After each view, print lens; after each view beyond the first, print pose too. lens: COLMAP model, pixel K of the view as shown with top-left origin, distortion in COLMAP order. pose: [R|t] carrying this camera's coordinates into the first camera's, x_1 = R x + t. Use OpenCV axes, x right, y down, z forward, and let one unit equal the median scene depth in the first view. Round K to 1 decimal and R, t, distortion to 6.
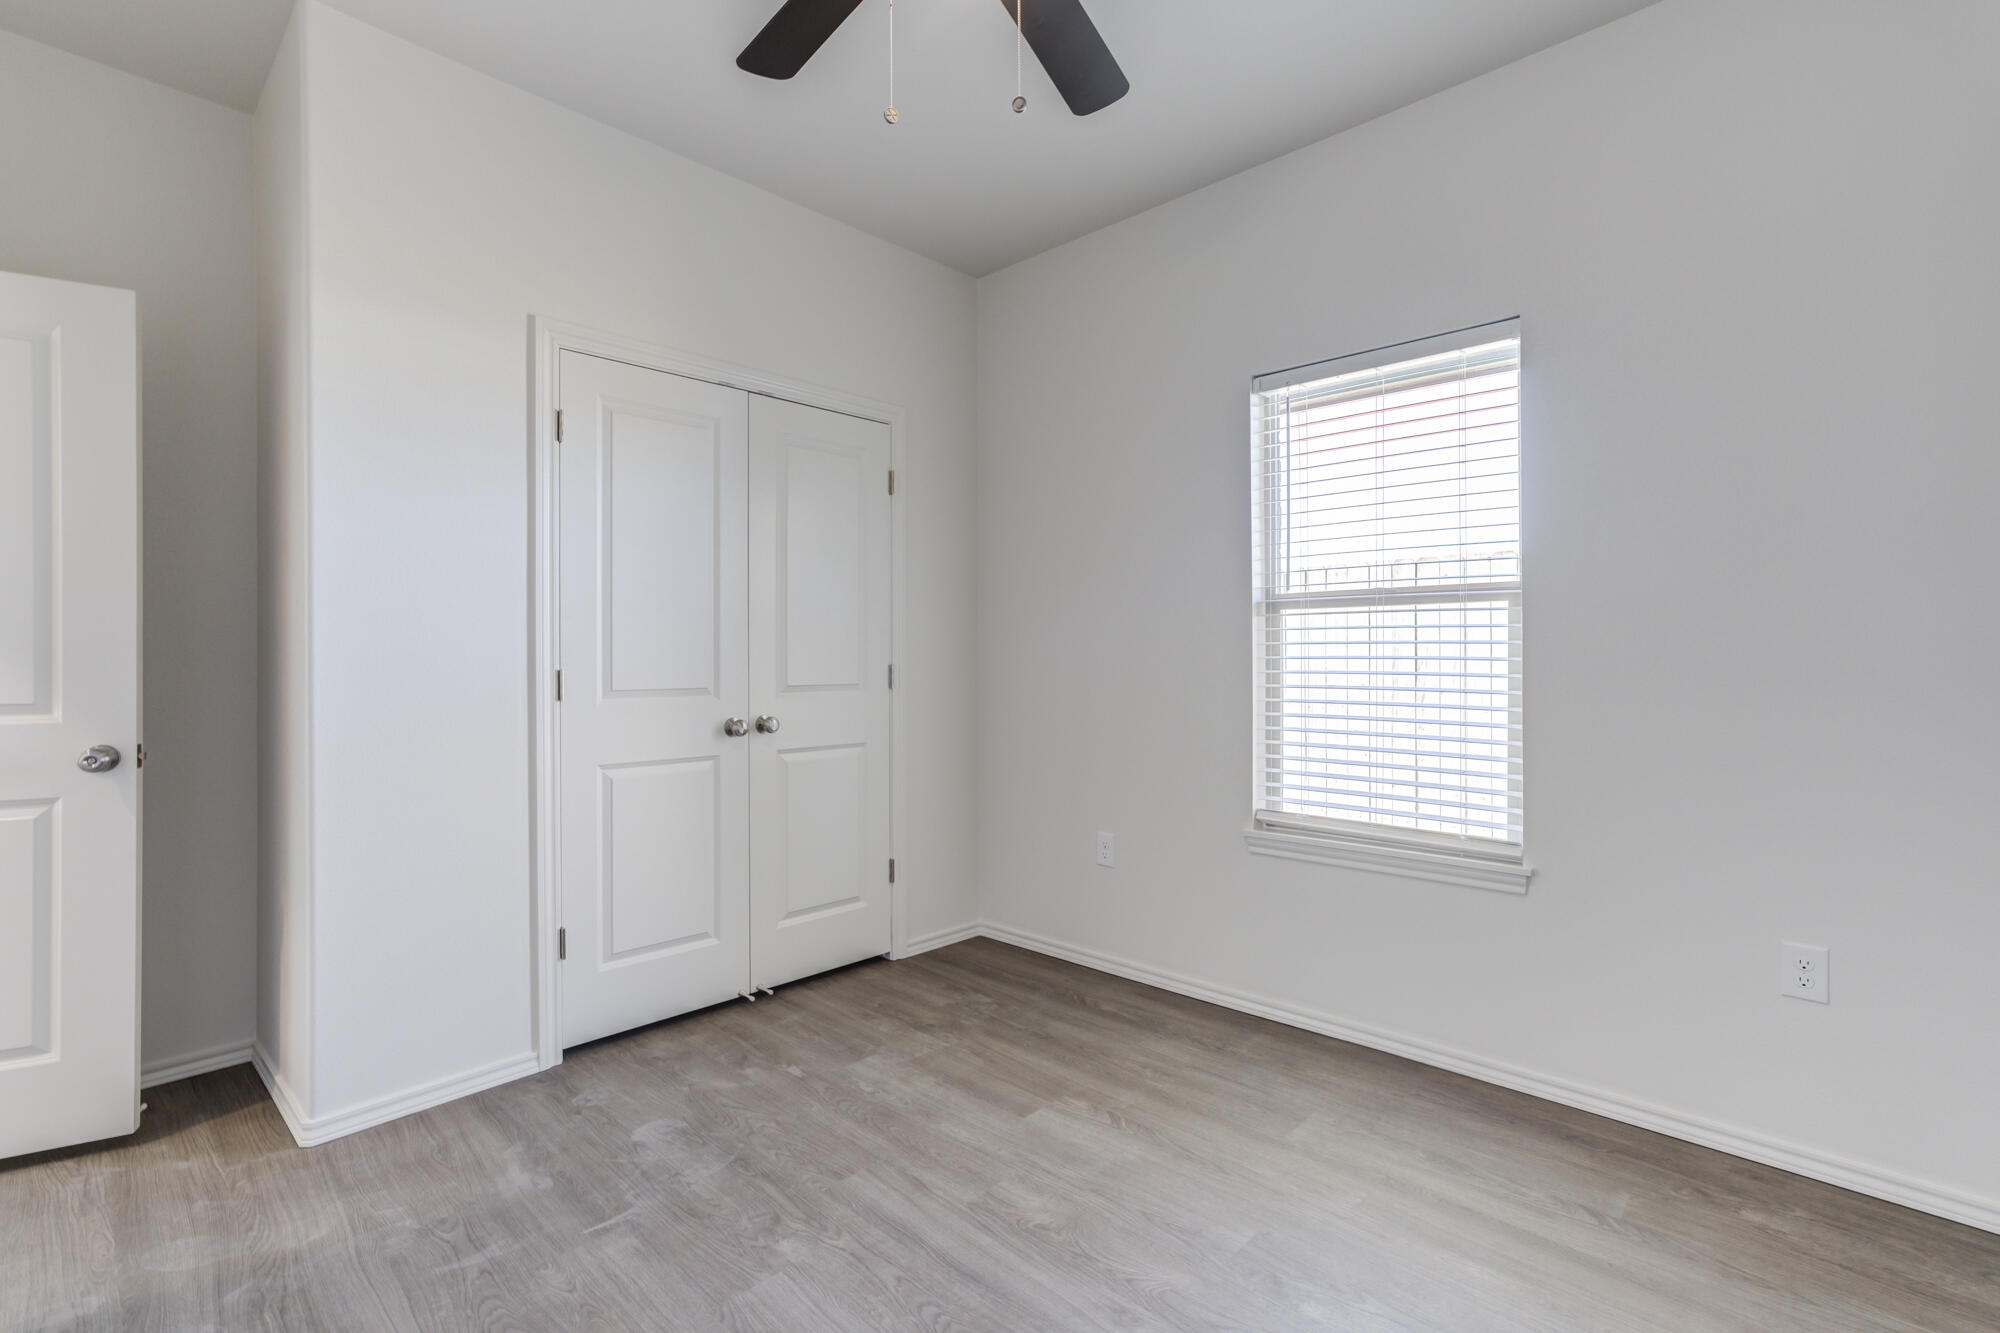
lens RADIAL K [[910.0, 0, 1003.3], [0, 910.0, 664.2], [0, 0, 1]] dist [-0.016893, 0.012722]
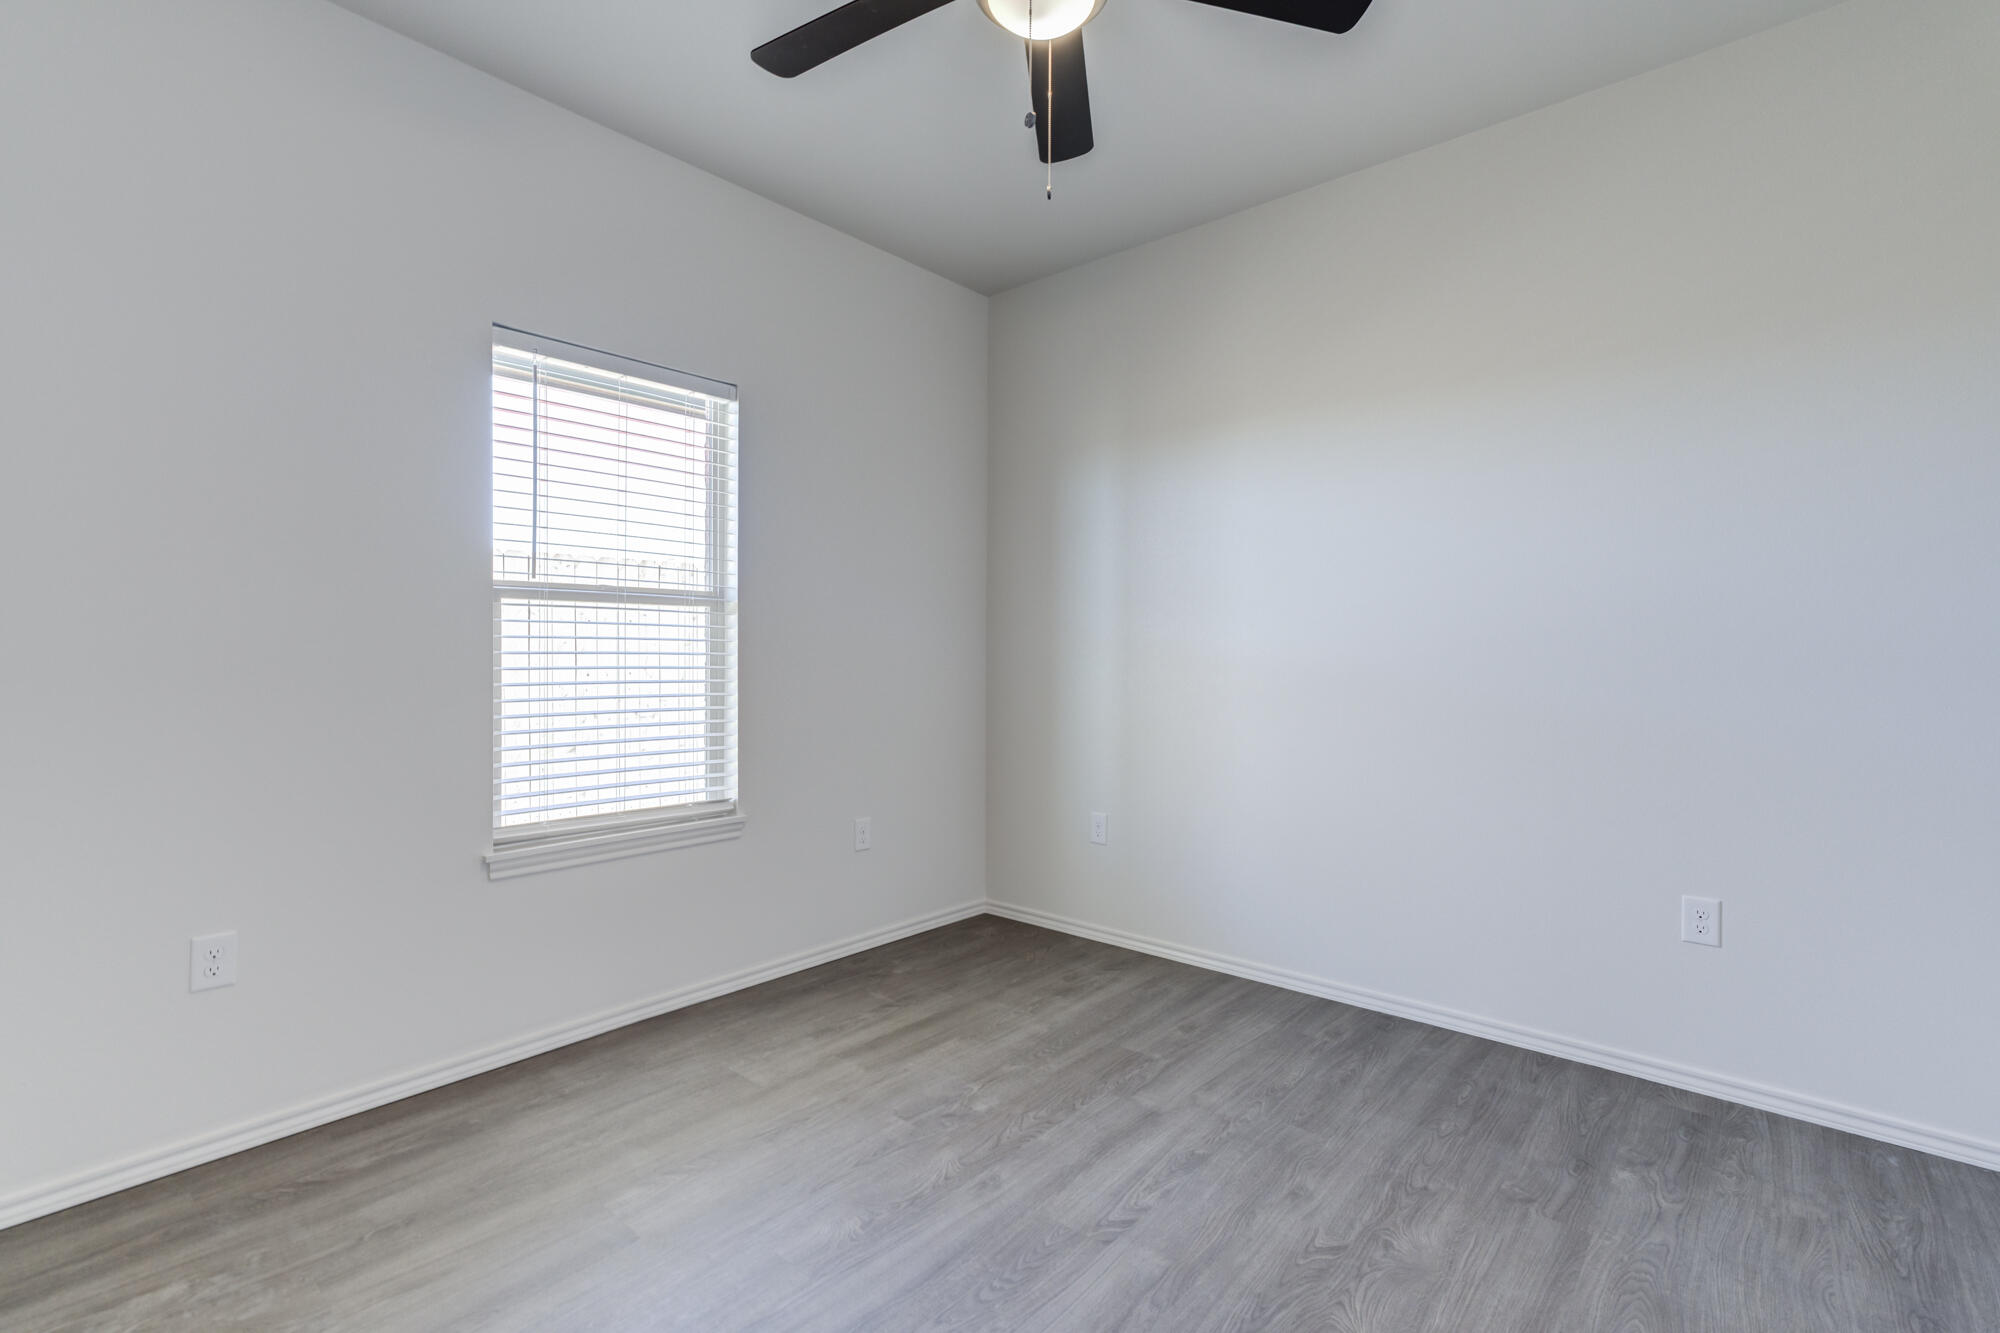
lens RADIAL K [[910.0, 0, 995.9], [0, 910.0, 664.3], [0, 0, 1]] dist [-0.016893, 0.012722]
pose [[-0.043506, -0.008767, 0.999015, -0.654953], [0.004016, 0.999952, 0.008950, -0.001272], [-0.999045, 0.004401, -0.043469, 0.618292]]
